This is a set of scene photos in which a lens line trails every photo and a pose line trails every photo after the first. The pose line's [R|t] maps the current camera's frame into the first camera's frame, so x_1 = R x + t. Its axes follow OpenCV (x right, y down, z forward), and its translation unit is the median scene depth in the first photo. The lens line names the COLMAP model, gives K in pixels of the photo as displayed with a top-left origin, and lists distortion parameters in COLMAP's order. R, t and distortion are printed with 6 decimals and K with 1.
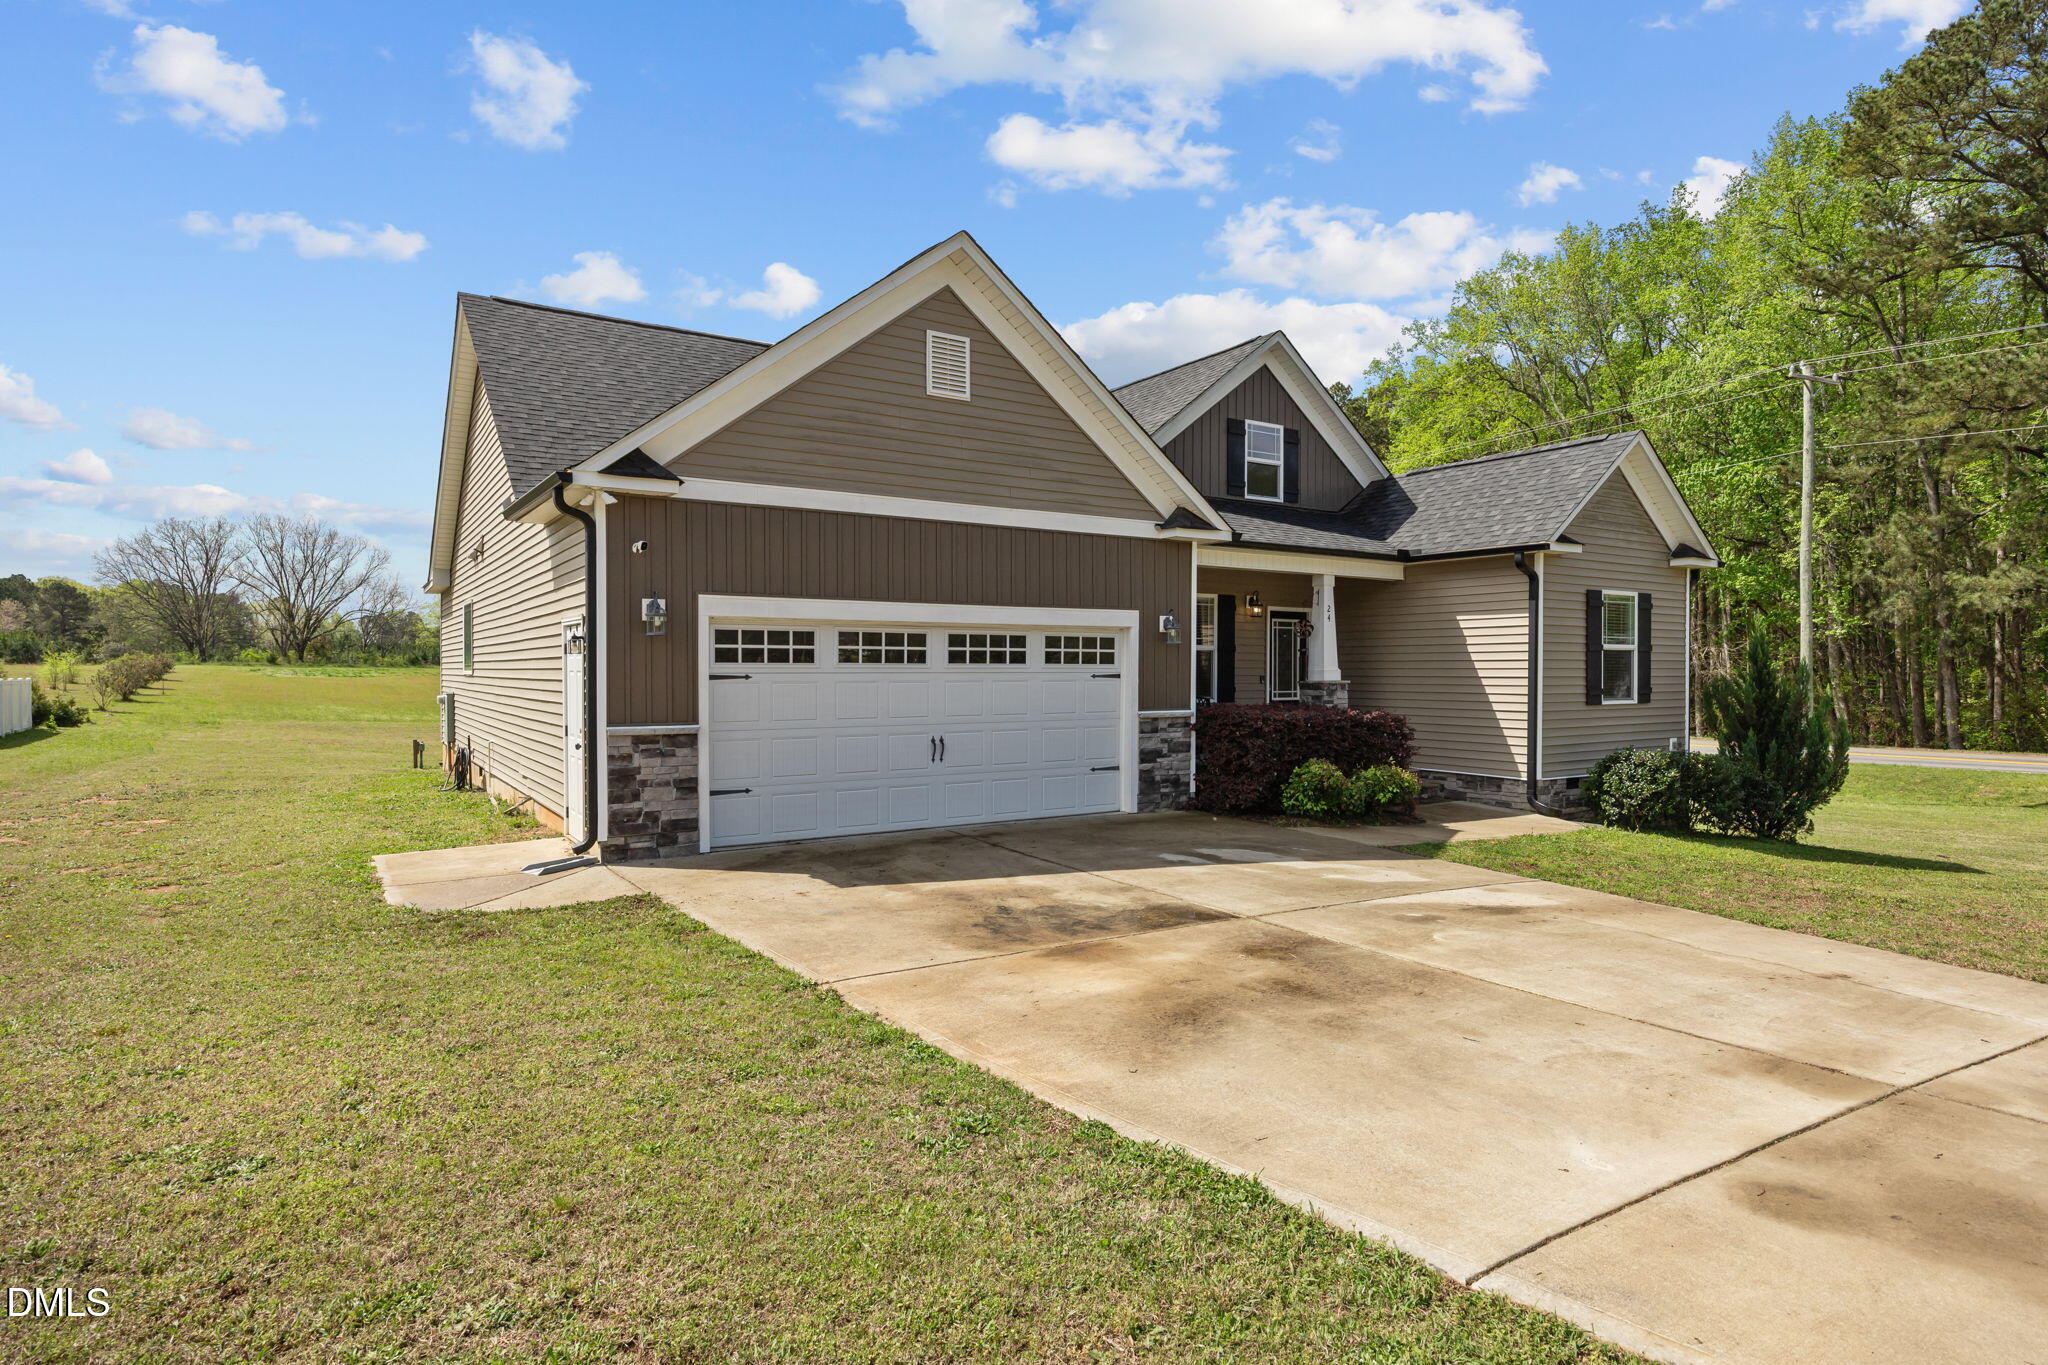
lens RADIAL K [[1098.0, 0, 1036.1], [0, 1098.0, 675.6], [0, 0, 1]] dist [-0.021071, -0.000272]
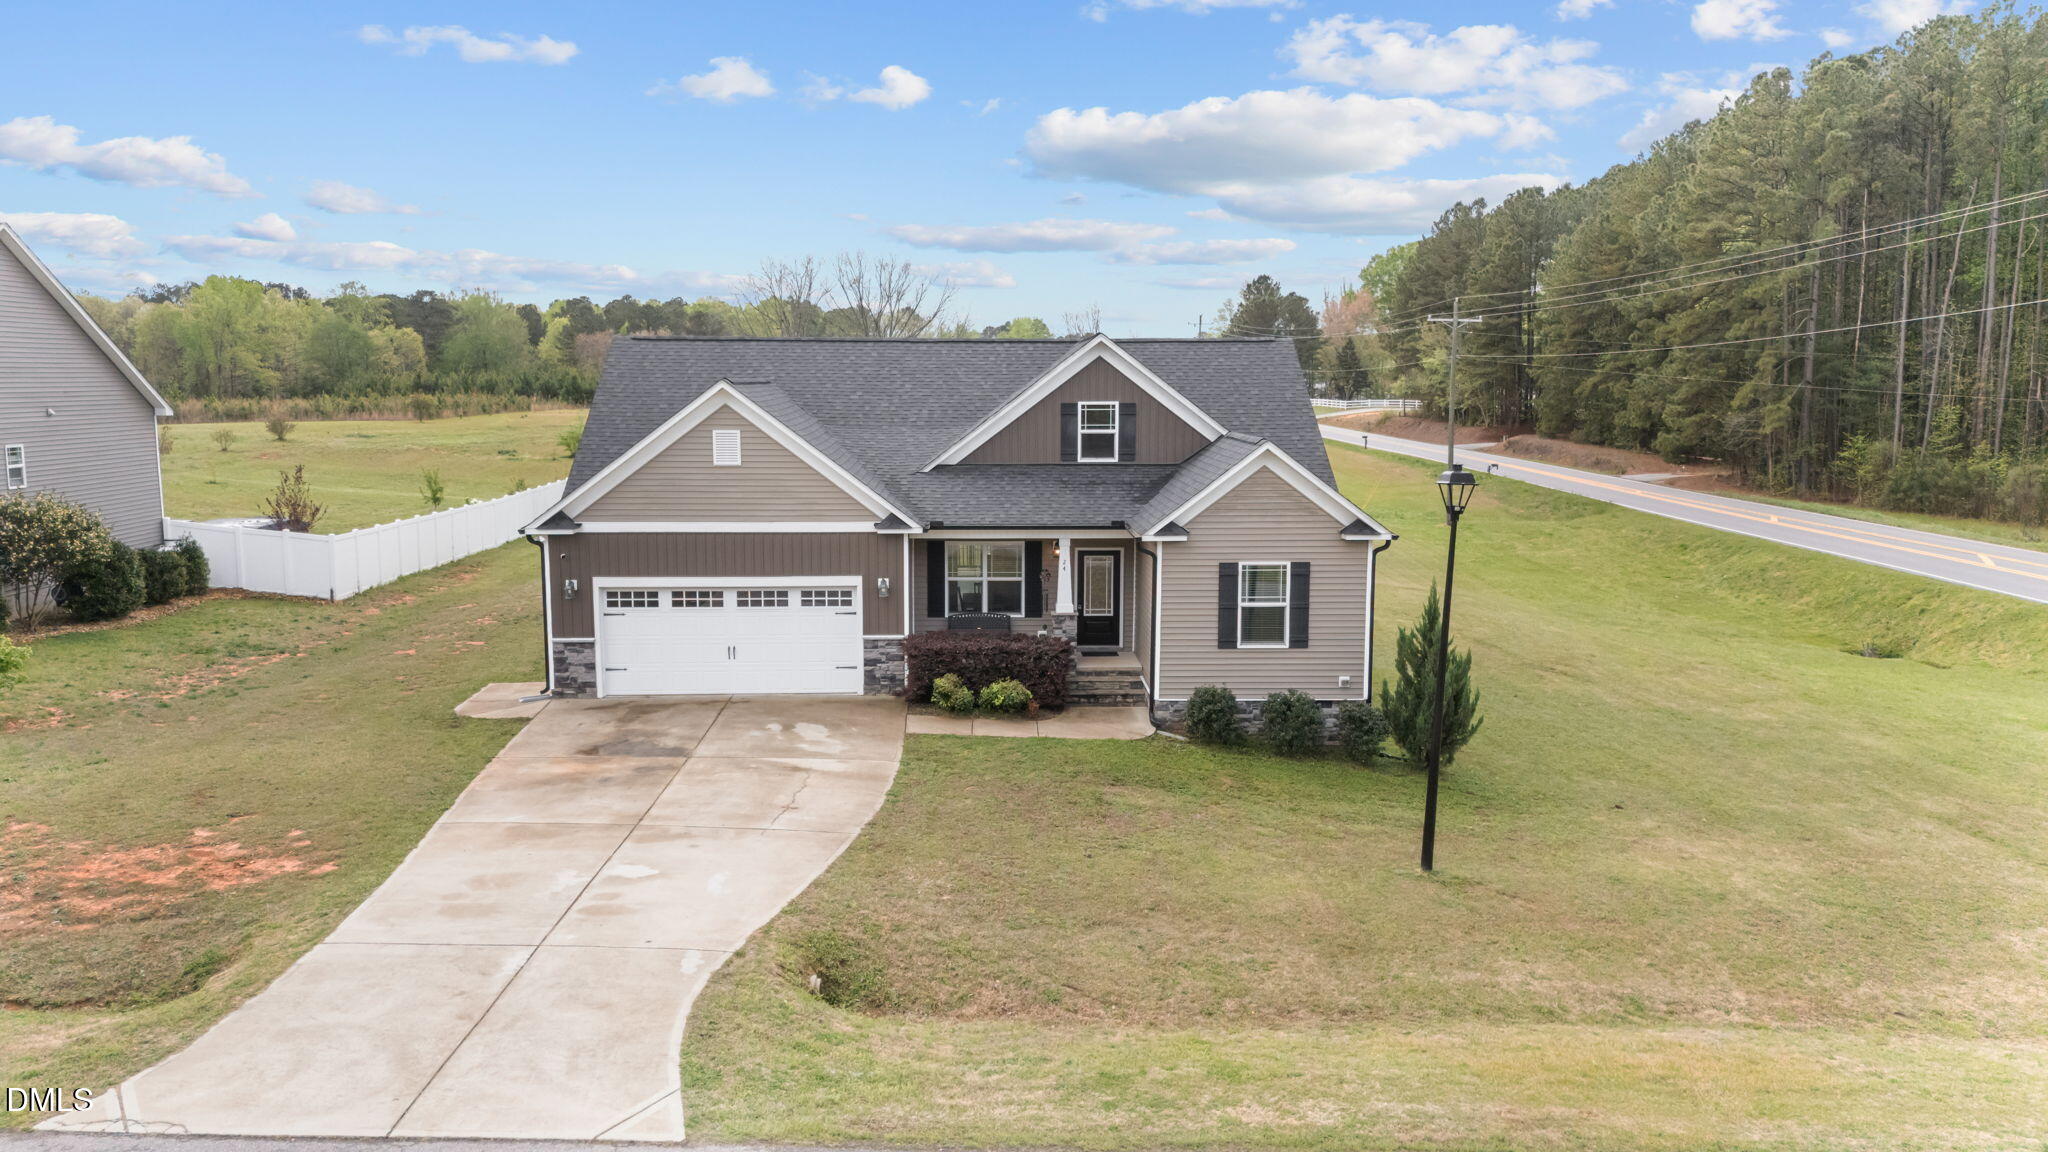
lens RADIAL K [[1503.8, 0, 1024.0], [0, 1503.8, 576.0], [0, 0, 1]] dist [0.087782, -0.088858]
pose [[0.853438, 0.068761, -0.516638, 1.501532], [-0.003774, 0.992048, 0.125800, -0.351259], [0.521180, -0.105412, 0.846912, -0.814874]]
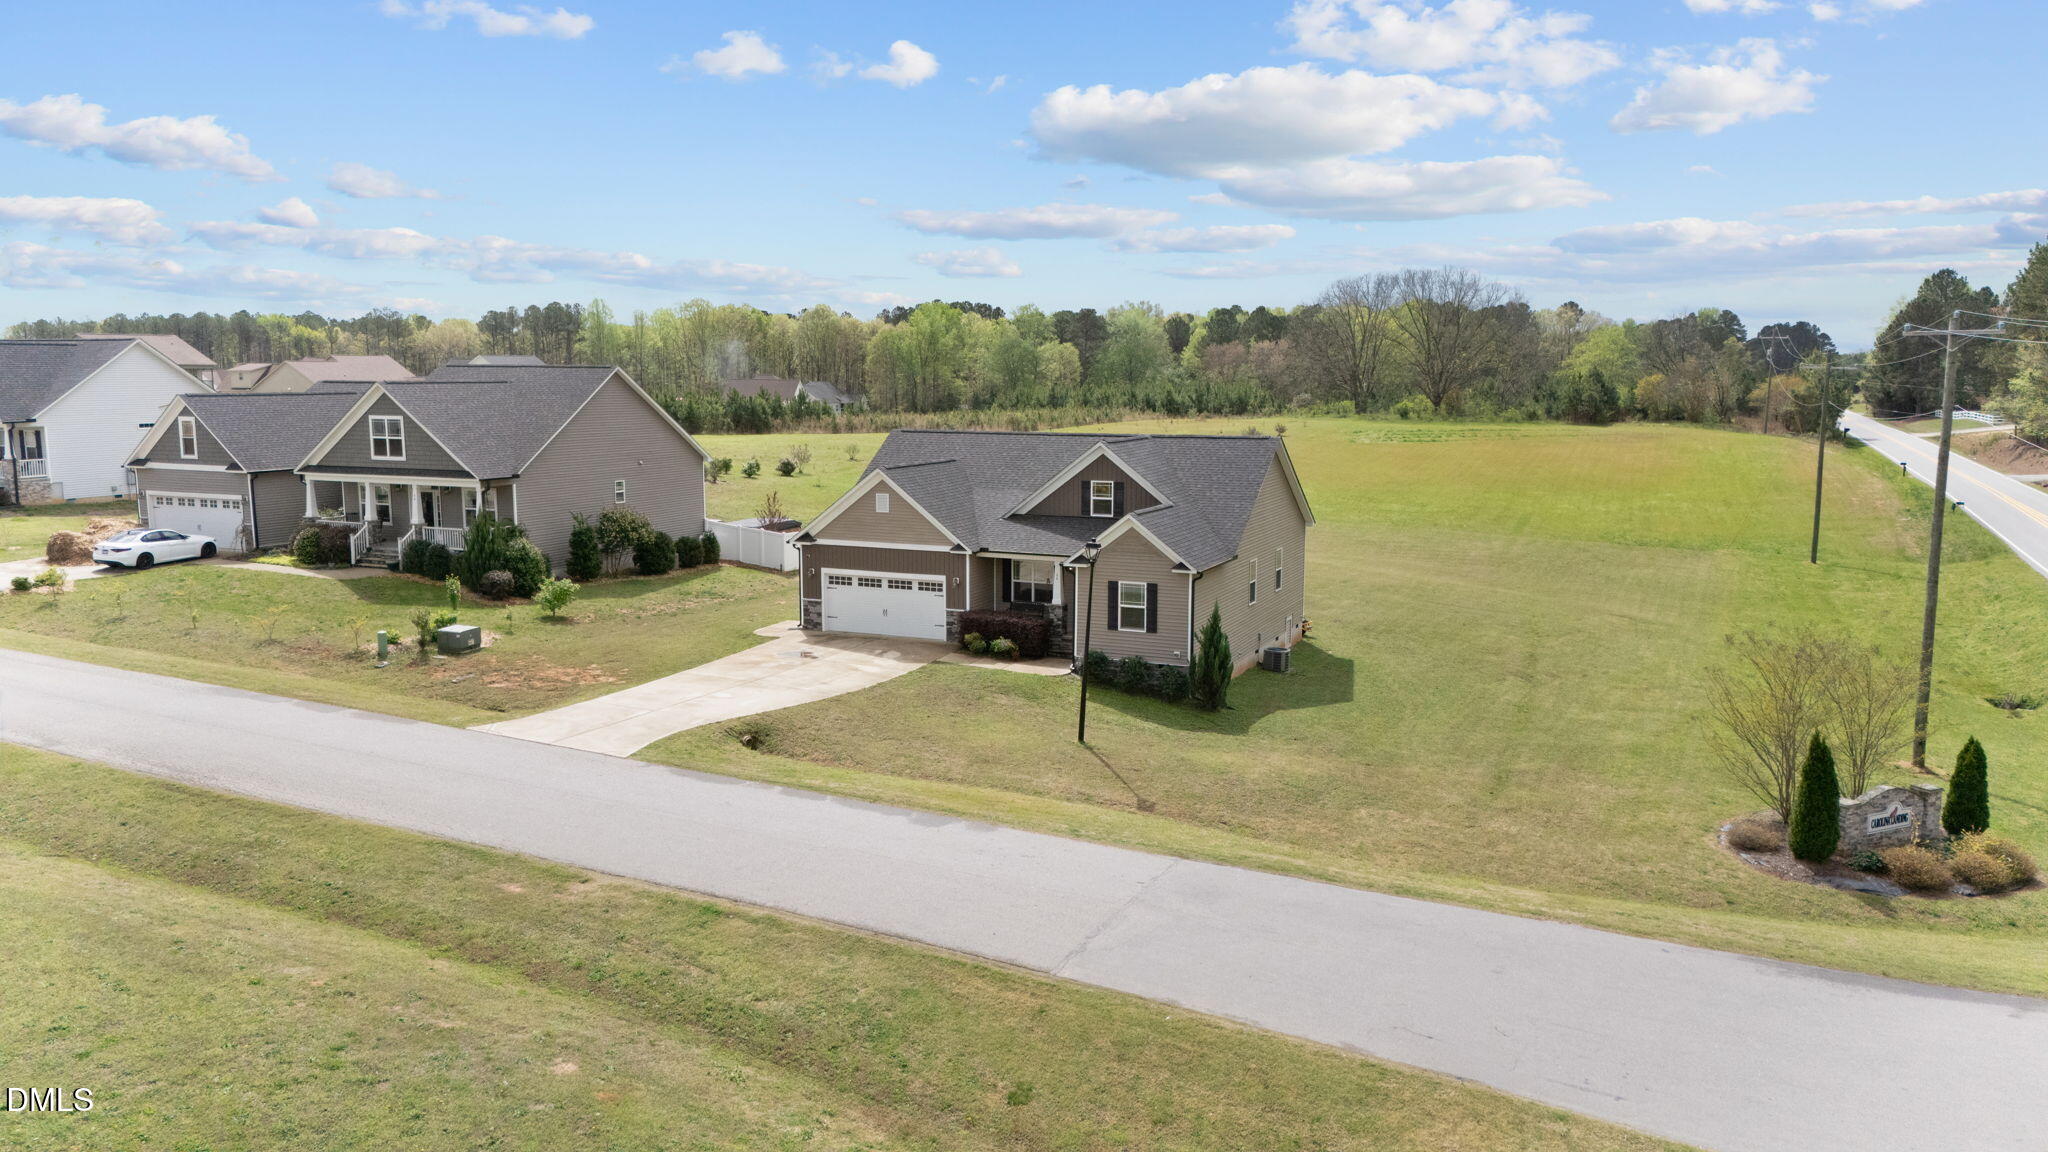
lens RADIAL K [[1503.8, 0, 1024.0], [0, 1503.8, 576.0], [0, 0, 1]] dist [0.087782, -0.088858]
pose [[0.539514, 0.117849, -0.833688, 3.706393], [-0.007577, 0.990796, 0.135154, -0.627082], [0.841942, -0.066600, 0.535441, -1.047722]]
